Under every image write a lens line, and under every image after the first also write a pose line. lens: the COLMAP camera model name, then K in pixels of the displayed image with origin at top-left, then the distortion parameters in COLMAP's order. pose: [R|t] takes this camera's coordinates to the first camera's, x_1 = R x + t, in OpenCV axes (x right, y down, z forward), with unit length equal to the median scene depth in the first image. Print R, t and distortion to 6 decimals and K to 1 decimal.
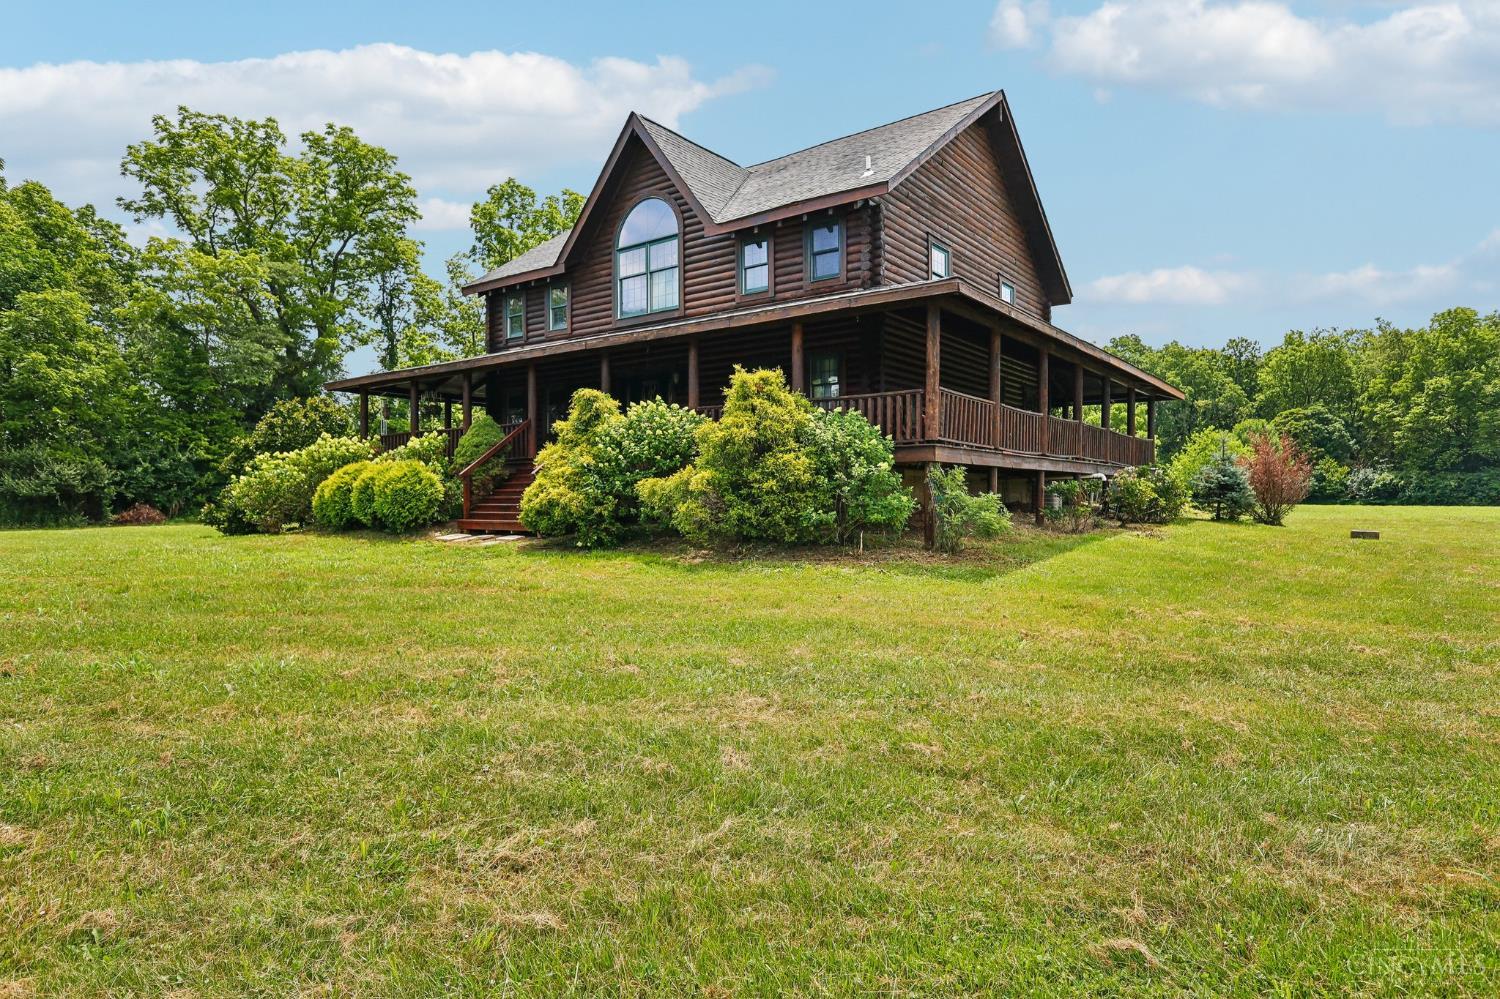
lens RADIAL K [[840.5, 0, 749.4], [0, 840.5, 501.8], [0, 0, 1]] dist [0.002160, -0.002220]
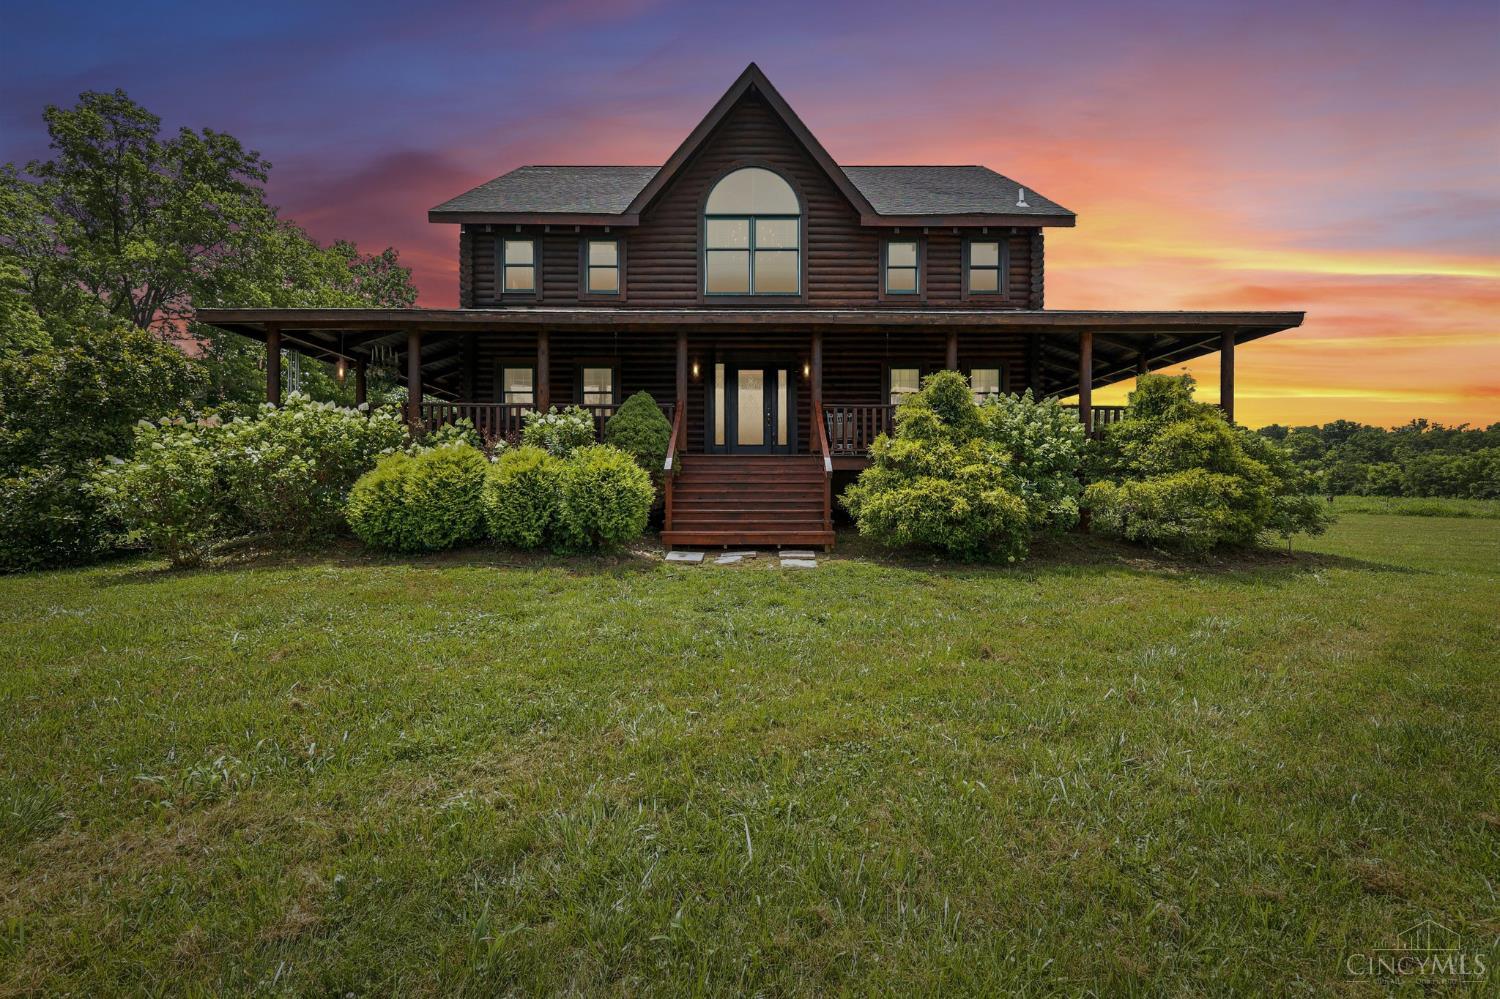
lens RADIAL K [[665.7, 0, 734.7], [0, 665.7, 498.8], [0, 0, 1]] dist [0.001729, -0.001265]
pose [[0.798767, 0.000606, 0.601641, -0.585882], [-0.000735, 1.000000, -0.000030, -0.006500], [-0.601640, -0.000418, 0.798767, 0.462081]]
